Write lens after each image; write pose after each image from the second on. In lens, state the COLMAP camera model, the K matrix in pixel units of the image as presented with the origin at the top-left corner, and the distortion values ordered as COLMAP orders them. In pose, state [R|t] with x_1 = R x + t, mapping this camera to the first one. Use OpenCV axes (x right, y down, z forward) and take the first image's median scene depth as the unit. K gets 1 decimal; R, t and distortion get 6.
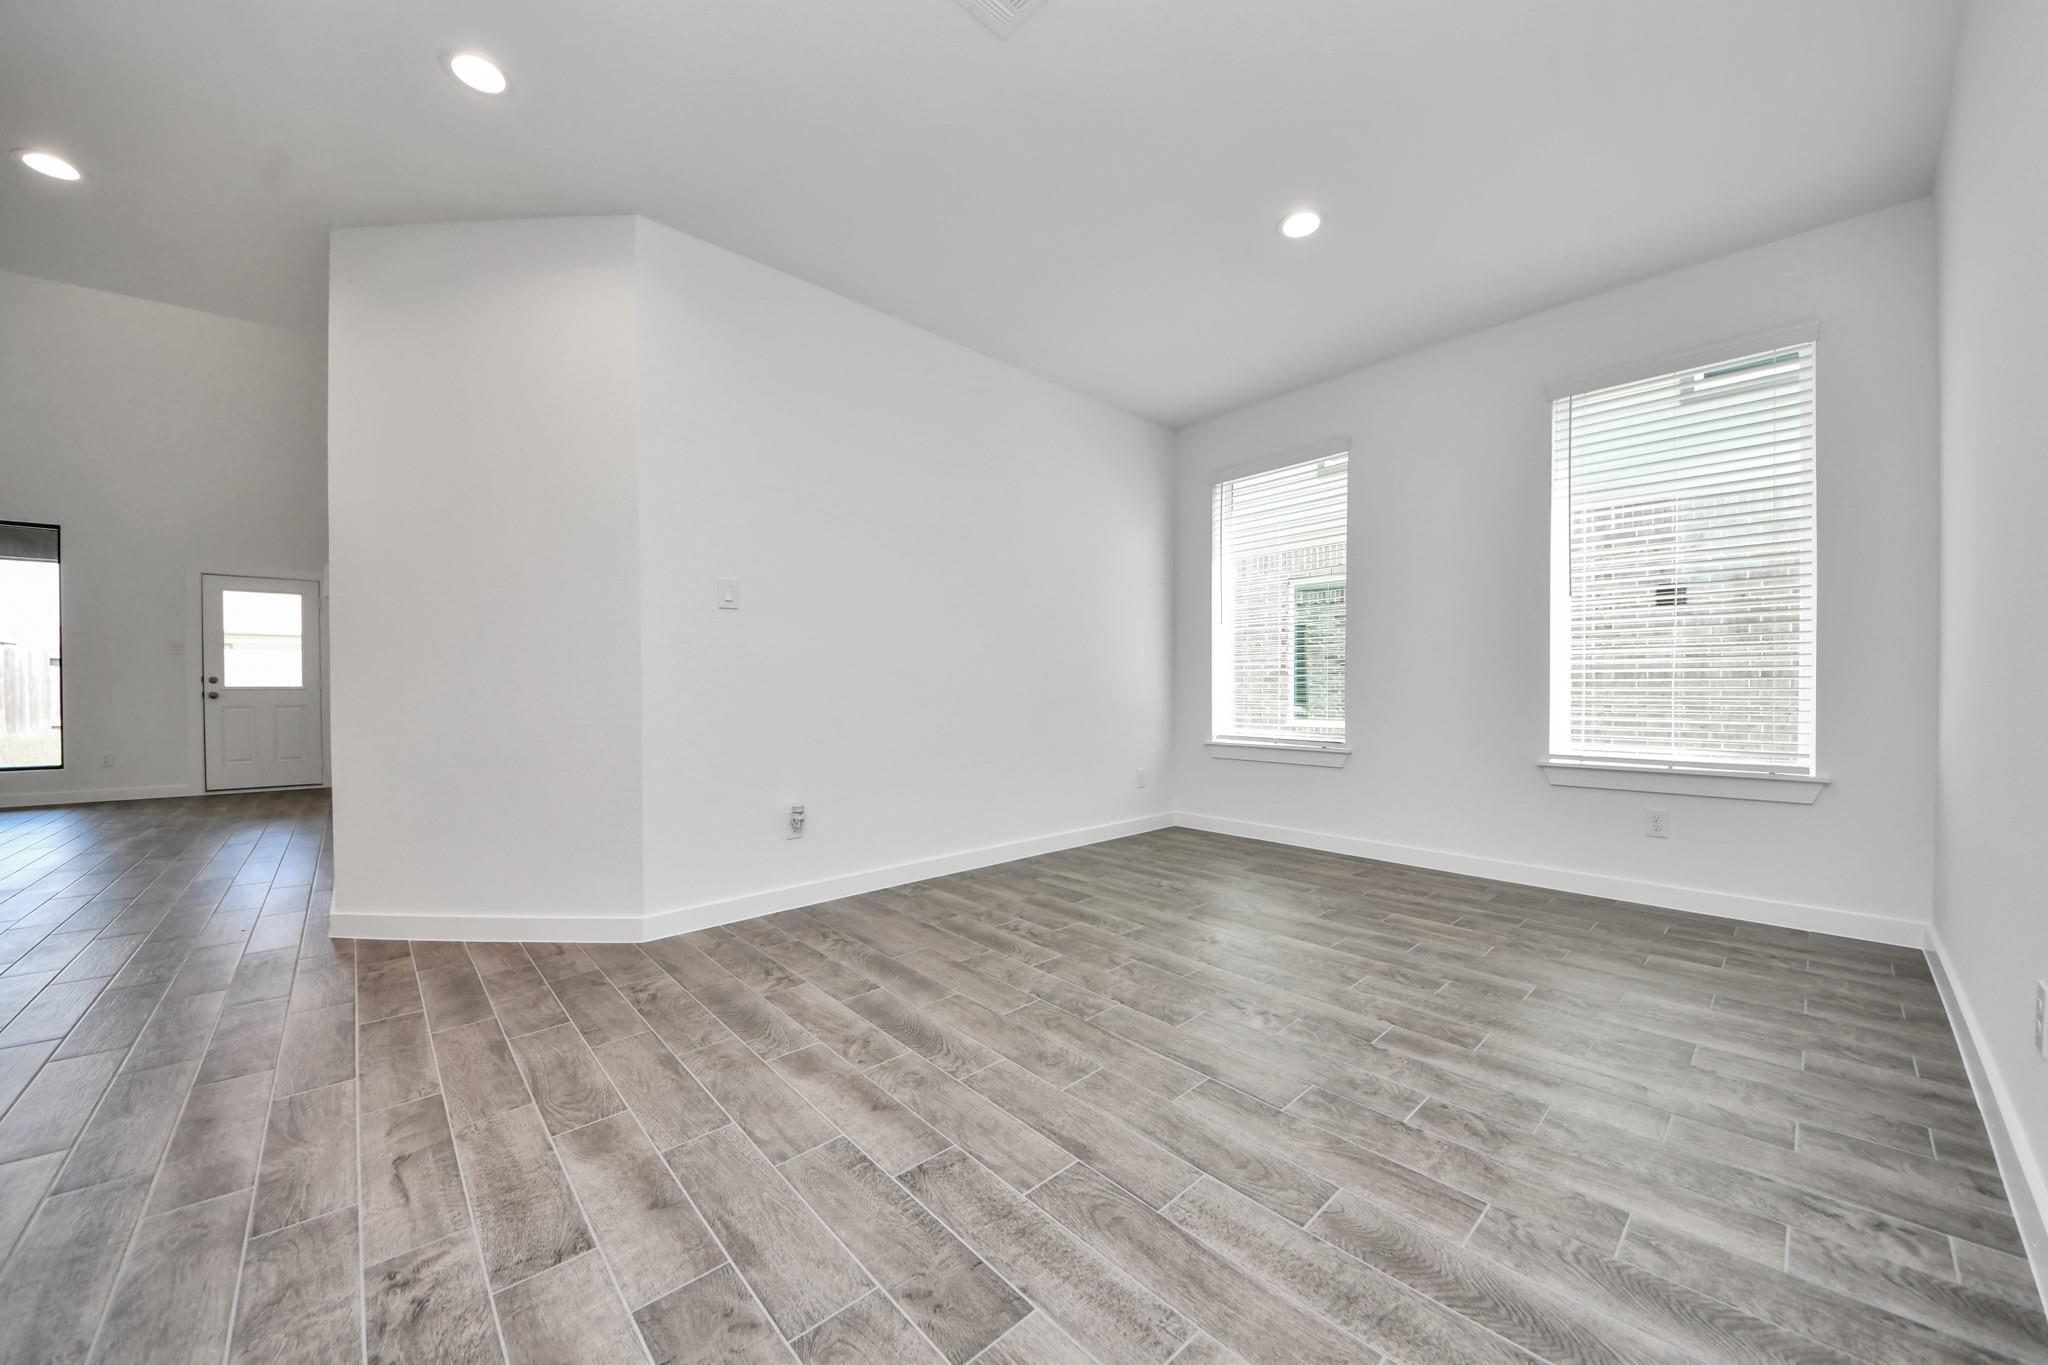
lens RADIAL K [[744.1, 0, 1024.0], [0, 744.1, 682.5], [0, 0, 1]] dist [0.009828, -0.002580]
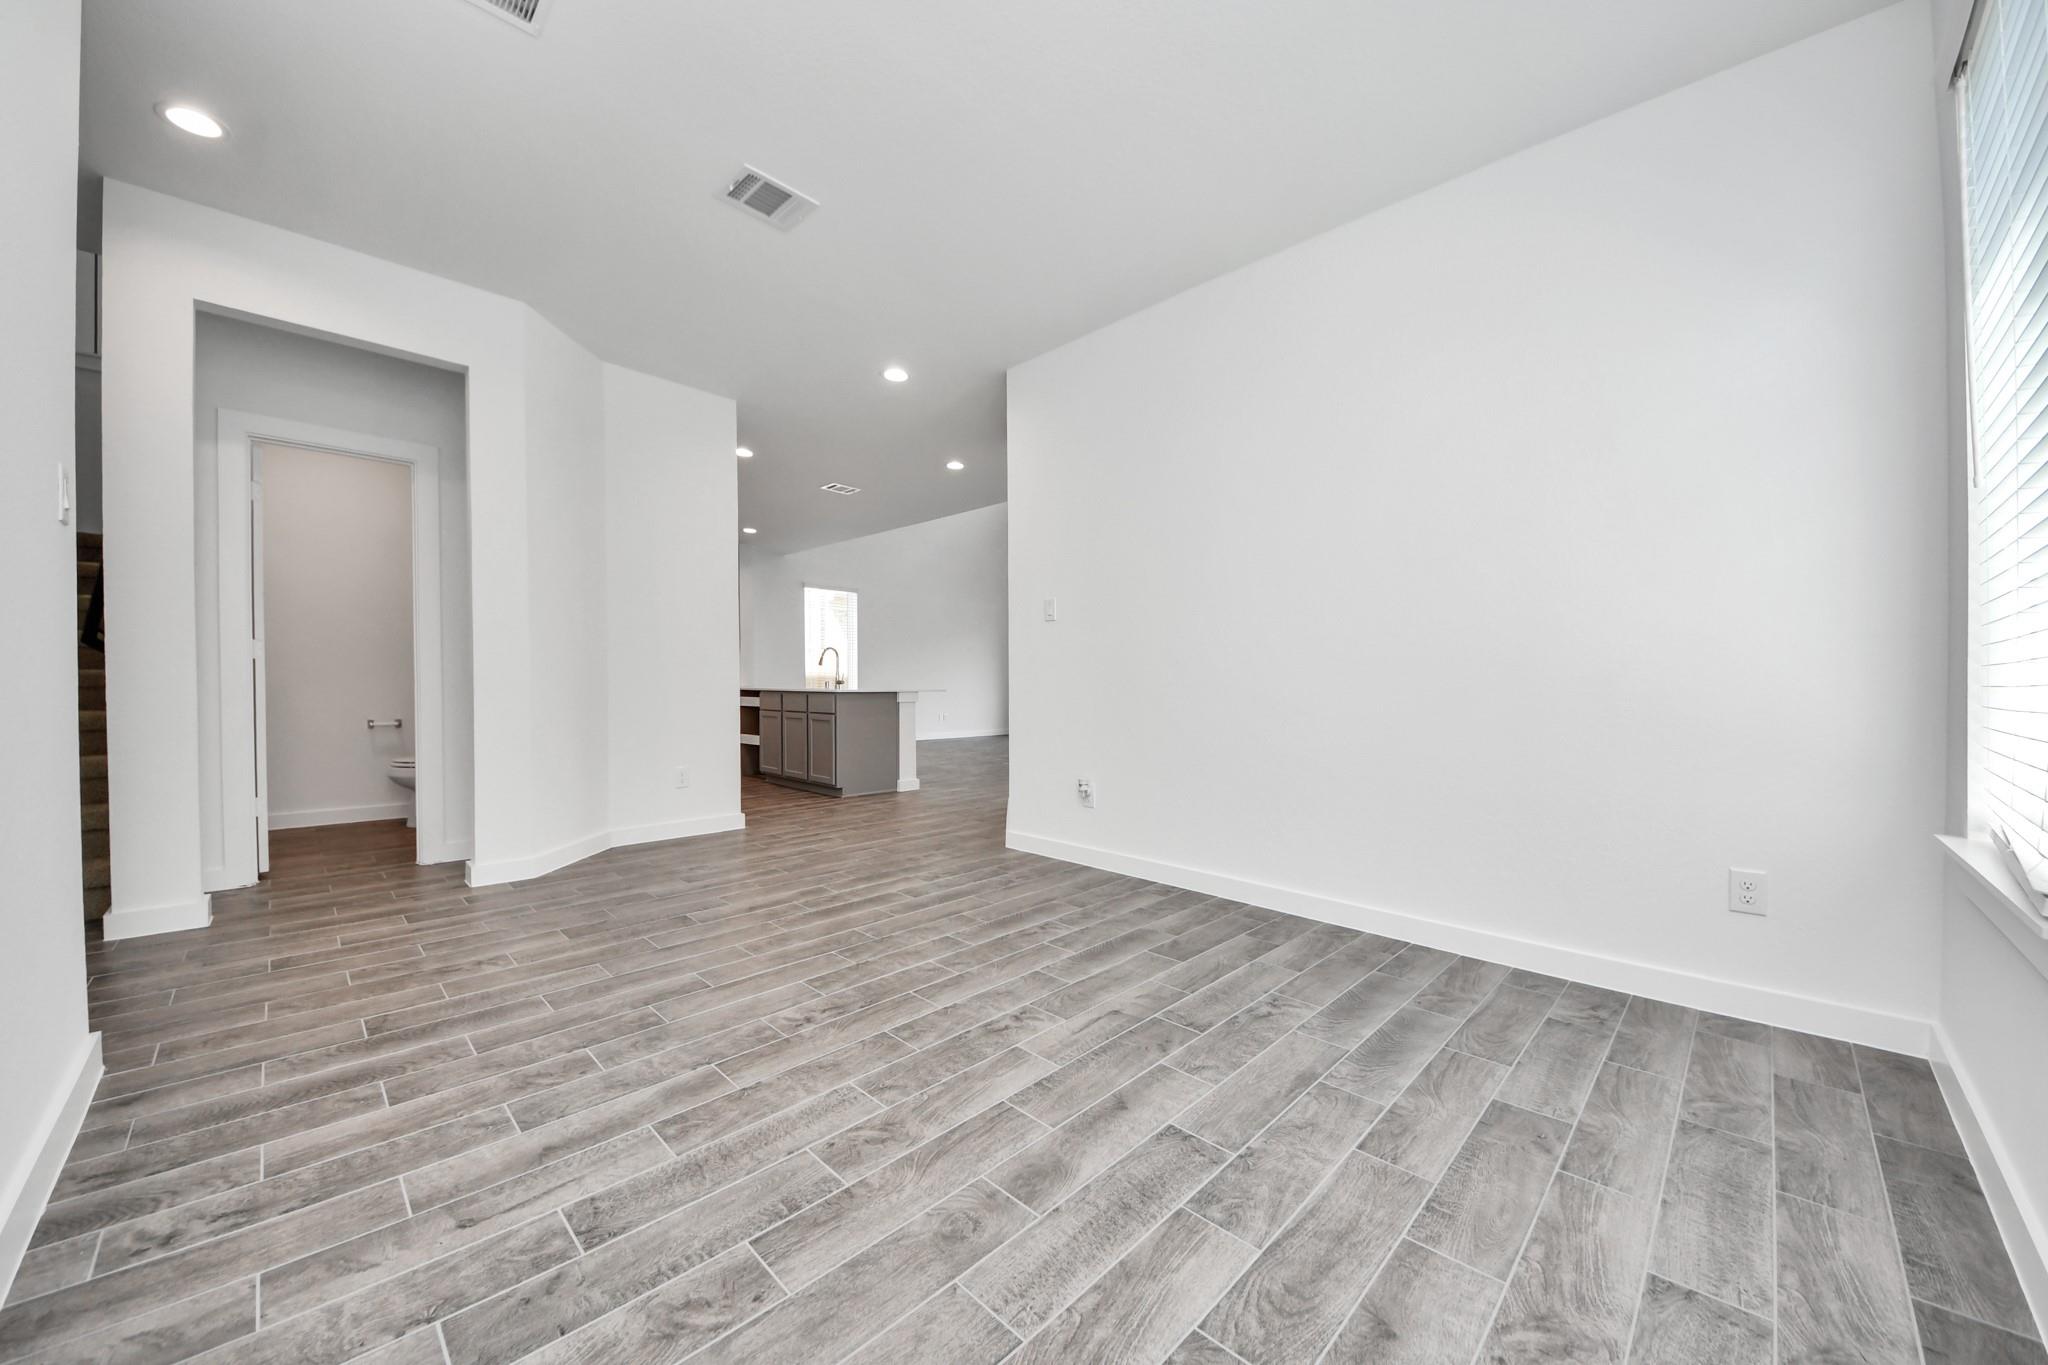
lens RADIAL K [[753.1, 0, 1024.0], [0, 753.1, 682.5], [0, 0, 1]] dist [-0.000448, -0.000143]
pose [[0.036783, 0.006579, -0.999302, 1.266880], [-0.005857, 0.999963, 0.006367, 0.004347], [0.999306, 0.005619, 0.036820, 1.217338]]
